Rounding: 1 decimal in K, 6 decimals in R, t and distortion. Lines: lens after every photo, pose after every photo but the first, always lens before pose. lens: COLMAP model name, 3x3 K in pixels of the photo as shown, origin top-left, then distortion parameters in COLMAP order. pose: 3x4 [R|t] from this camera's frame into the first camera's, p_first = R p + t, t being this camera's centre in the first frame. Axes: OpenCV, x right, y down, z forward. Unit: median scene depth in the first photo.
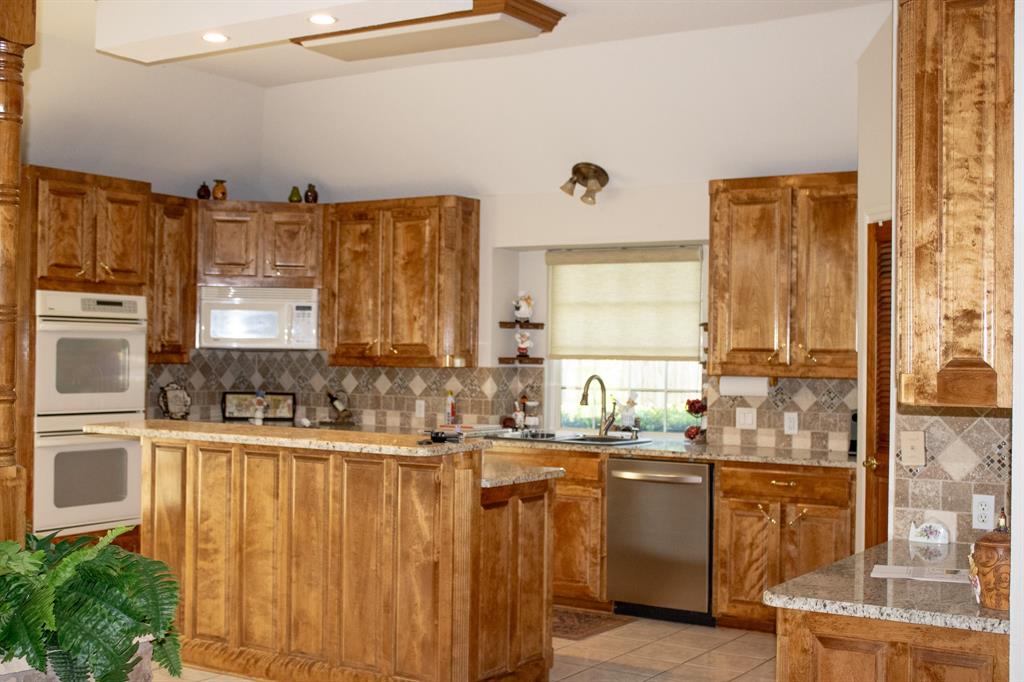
lens RADIAL K [[1302.0, 0, 512.0], [0, 1302.0, 341.0], [0, 0, 1]] dist [-0.078529, 0.010824]
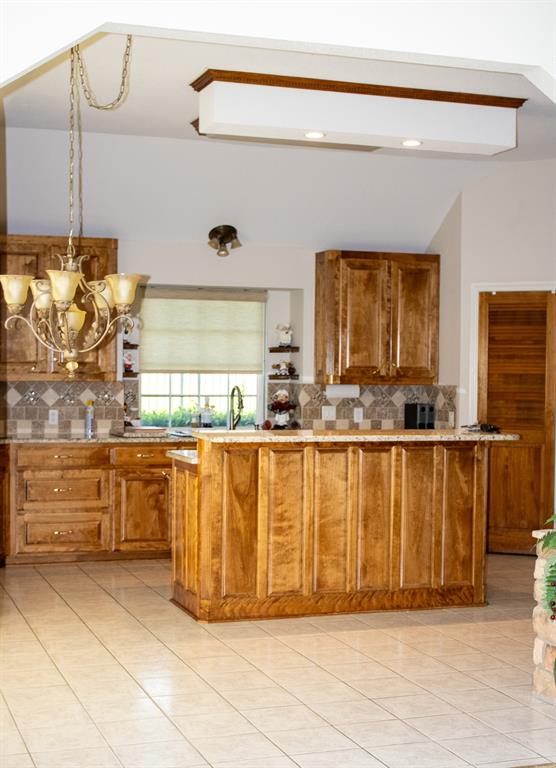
lens RADIAL K [[1214.8, 0, 277.4], [0, 1214.8, 437.4], [0, 0, 1]] dist [-0.015944, -0.007196]
pose [[0.615271, -0.054335, 0.786441, -0.937237], [-0.010207, 0.996989, 0.076867, -0.018191], [-0.788250, -0.055321, 0.612864, 0.200024]]
